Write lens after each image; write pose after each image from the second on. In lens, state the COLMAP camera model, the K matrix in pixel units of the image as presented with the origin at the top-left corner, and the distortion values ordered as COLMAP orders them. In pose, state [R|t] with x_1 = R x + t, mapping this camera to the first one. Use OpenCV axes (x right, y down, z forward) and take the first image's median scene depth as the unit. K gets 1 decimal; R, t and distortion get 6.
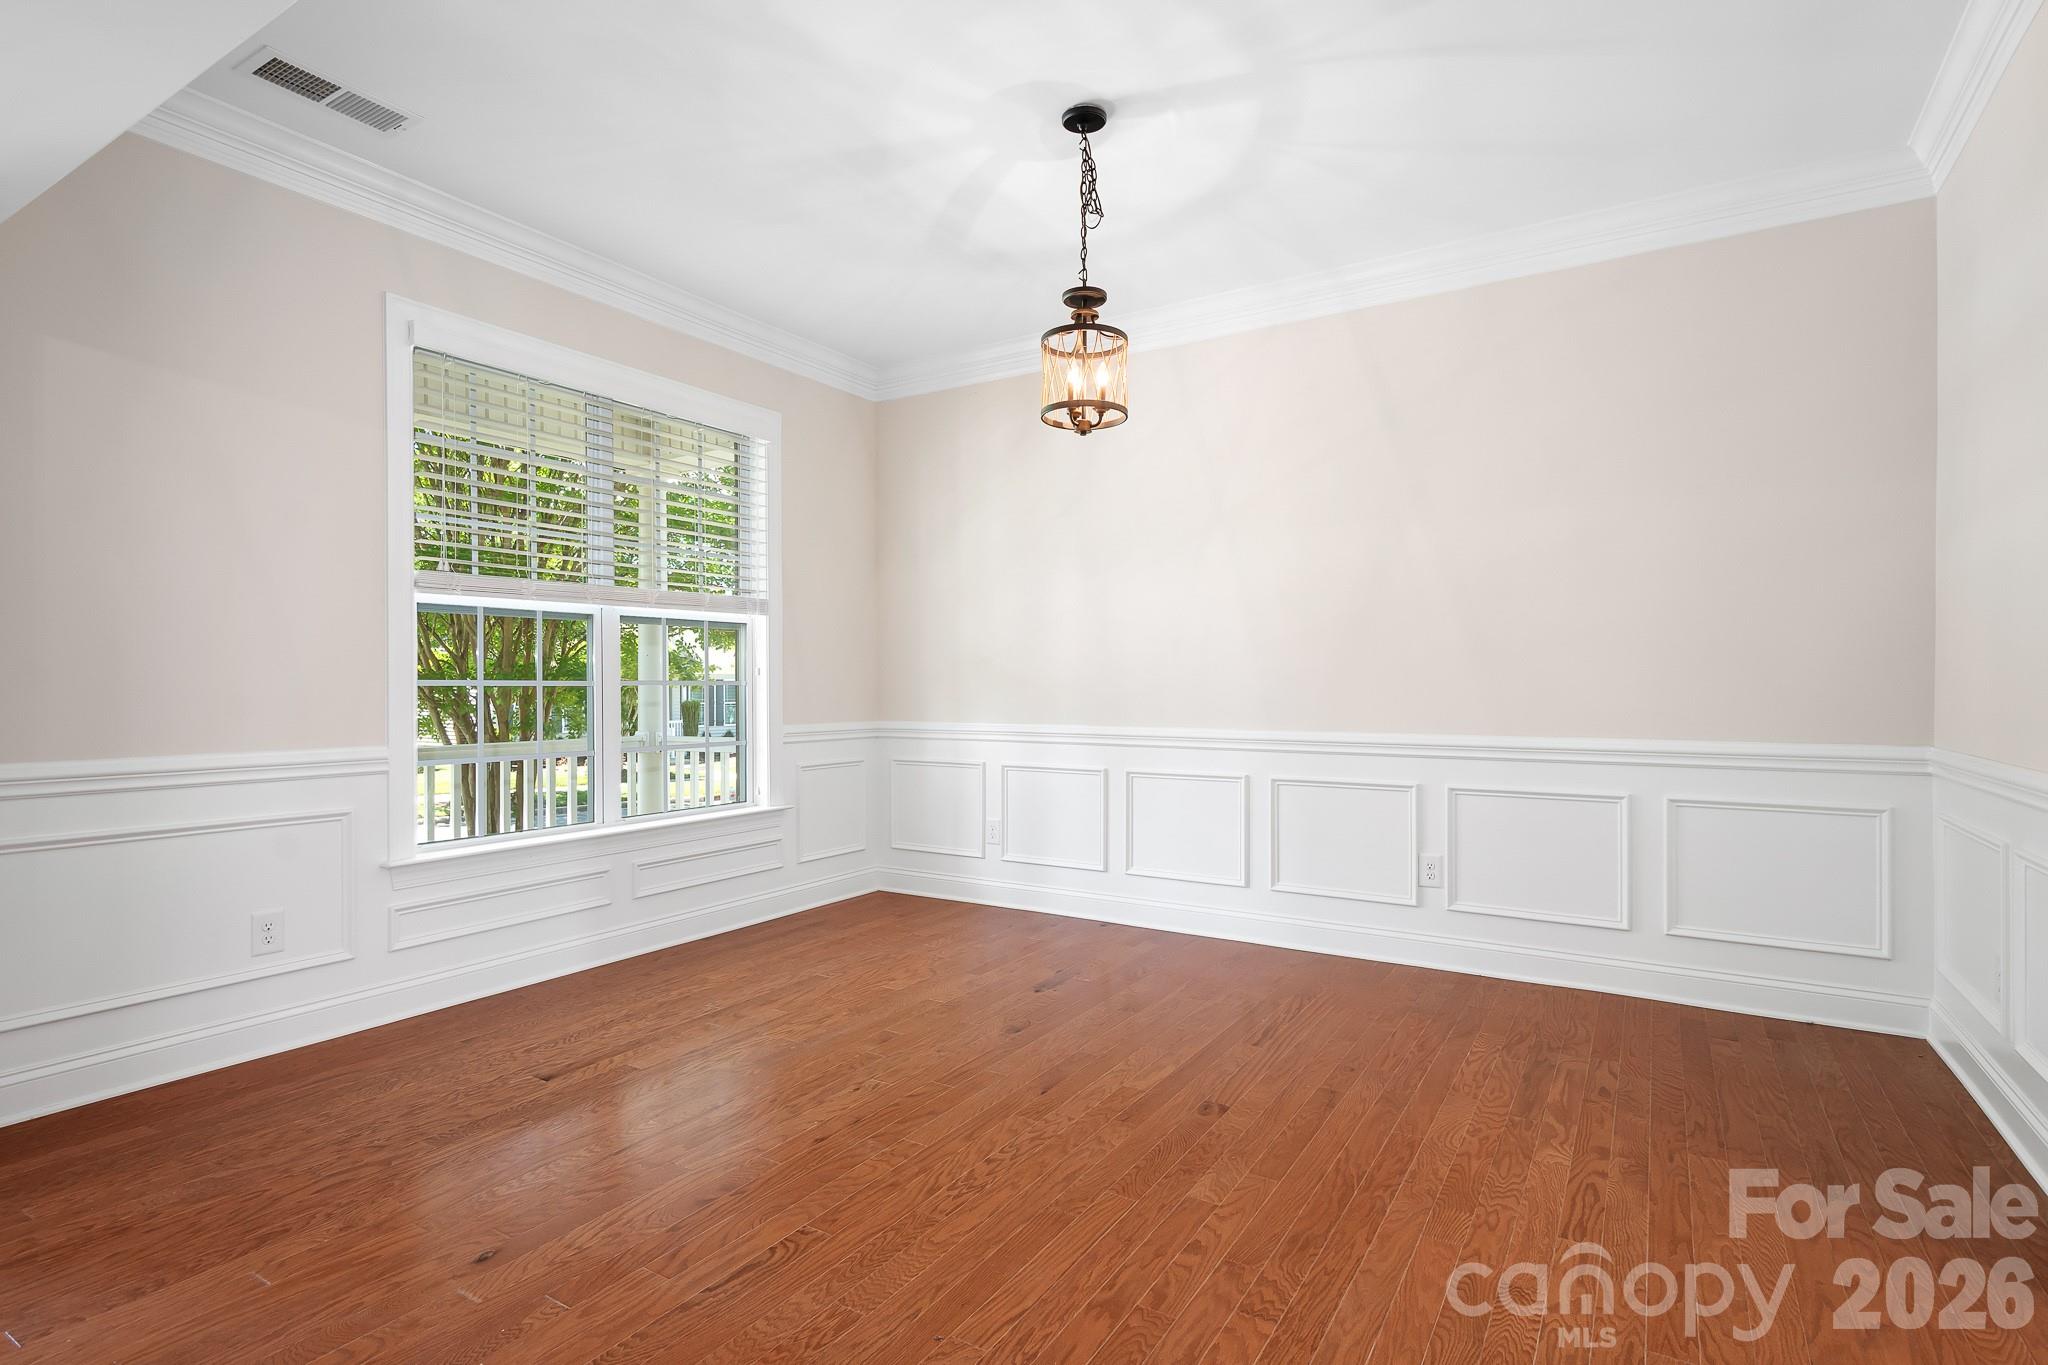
lens RADIAL K [[1007.9, 0, 1032.1], [0, 1007.9, 694.9], [0, 0, 1]] dist [-0.001358, -0.000195]
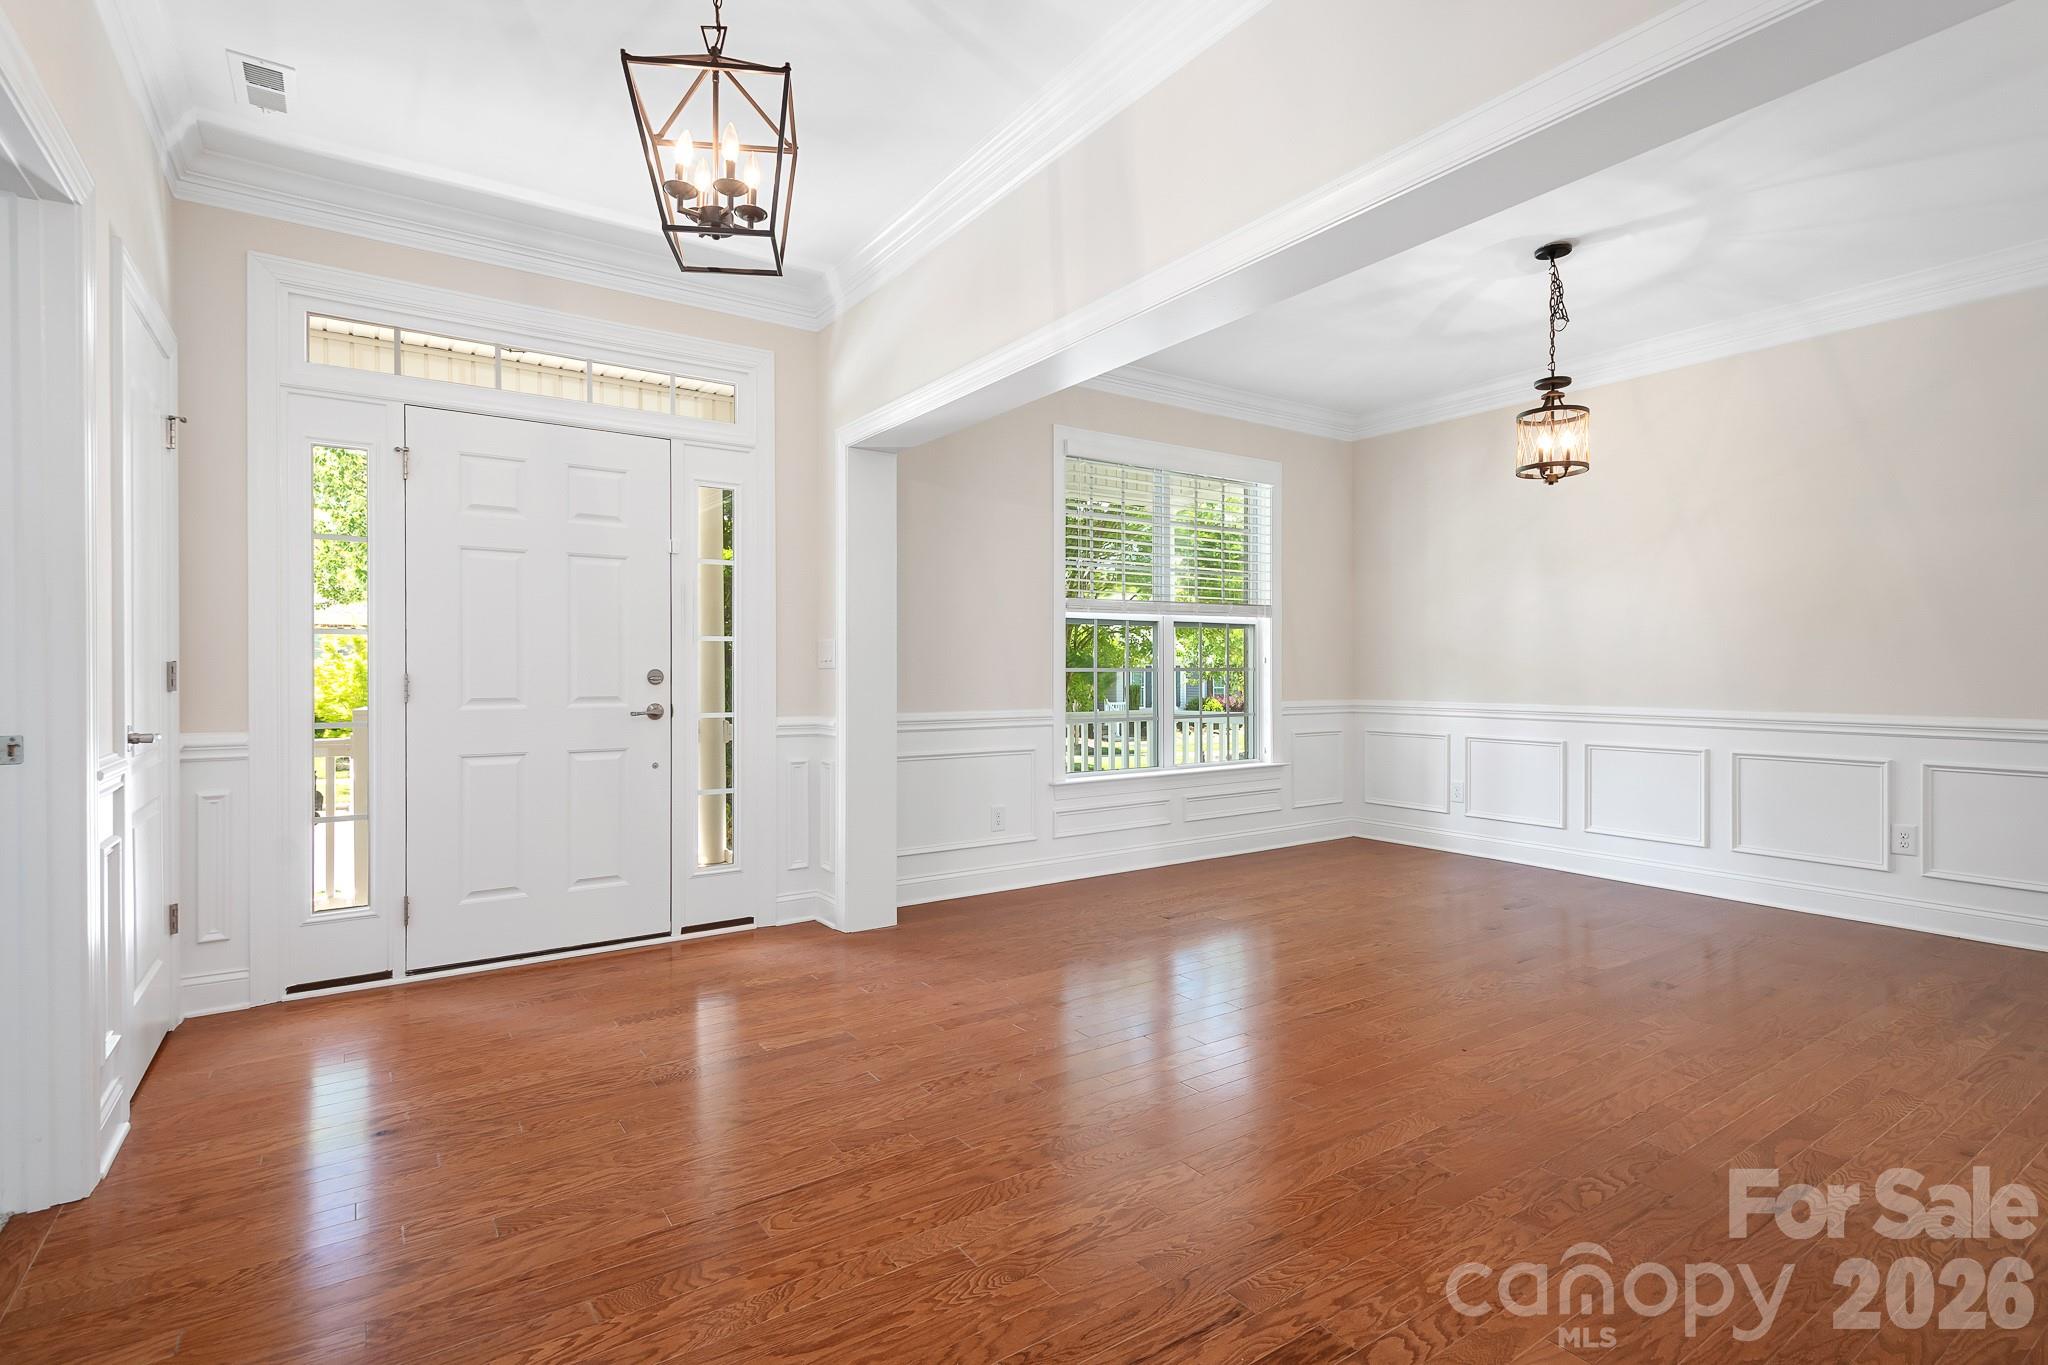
lens RADIAL K [[980.5, 0, 1026.3], [0, 980.5, 677.8], [0, 0, 1]] dist [0.021239, -0.014637]
pose [[0.913847, 0.002515, -0.406050, -0.045473], [-0.003501, 0.999992, -0.001685, 0.003862], [0.406043, 0.002961, 0.913849, -0.406924]]
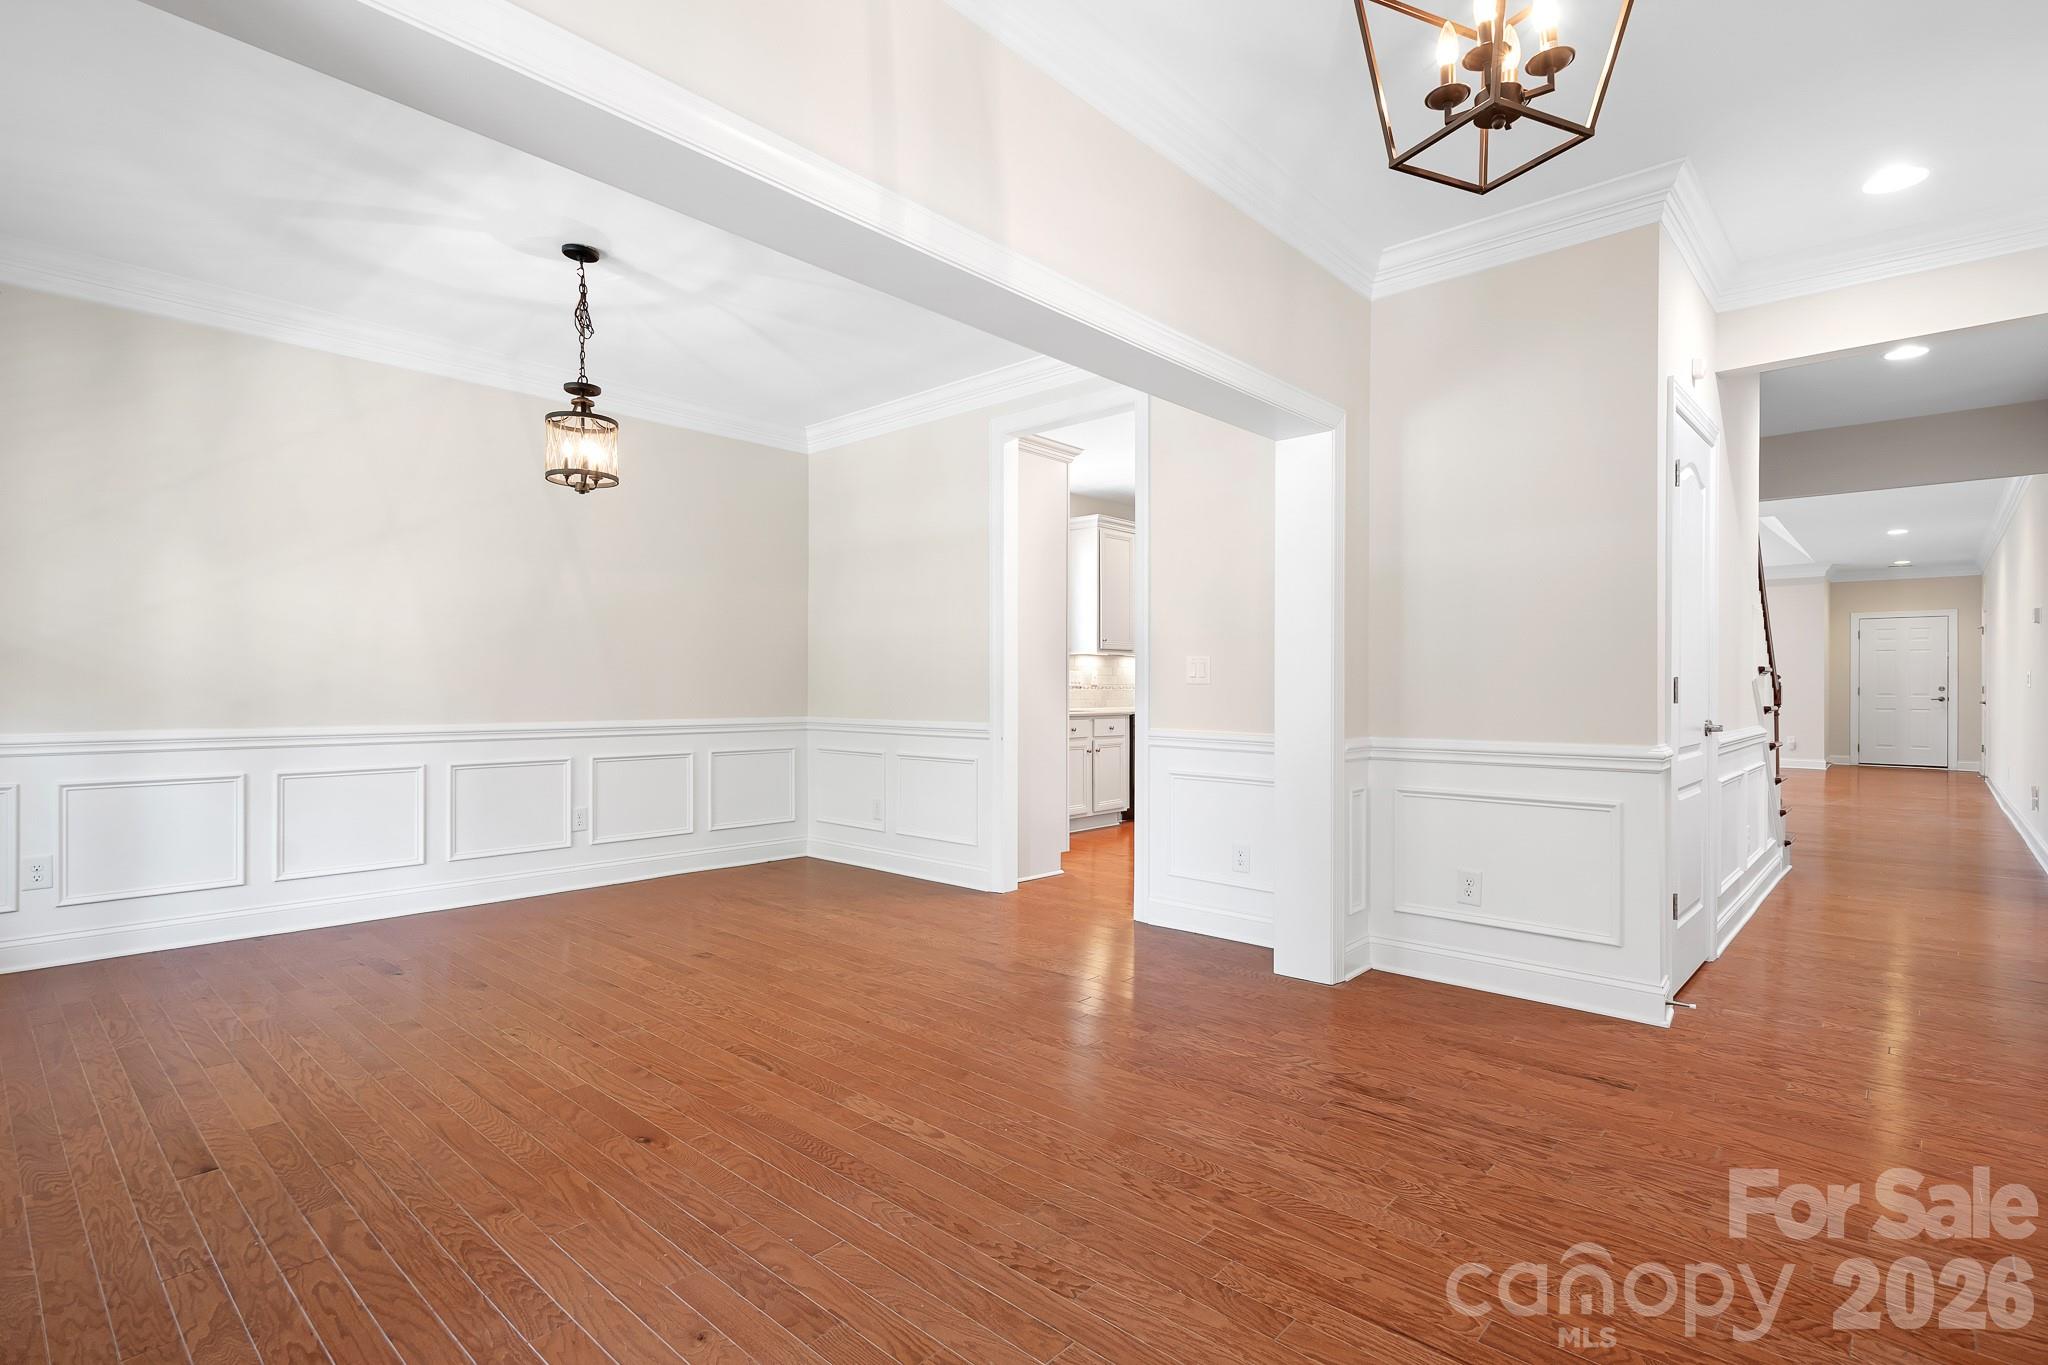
lens RADIAL K [[980.5, 0, 1026.3], [0, 980.5, 677.8], [0, 0, 1]] dist [0.021239, -0.014637]
pose [[0.183017, 0.010609, 0.983052, -0.915556], [0.006883, 0.999903, -0.012072, 0.000735], [-0.983086, 0.008976, 0.182927, 0.166240]]
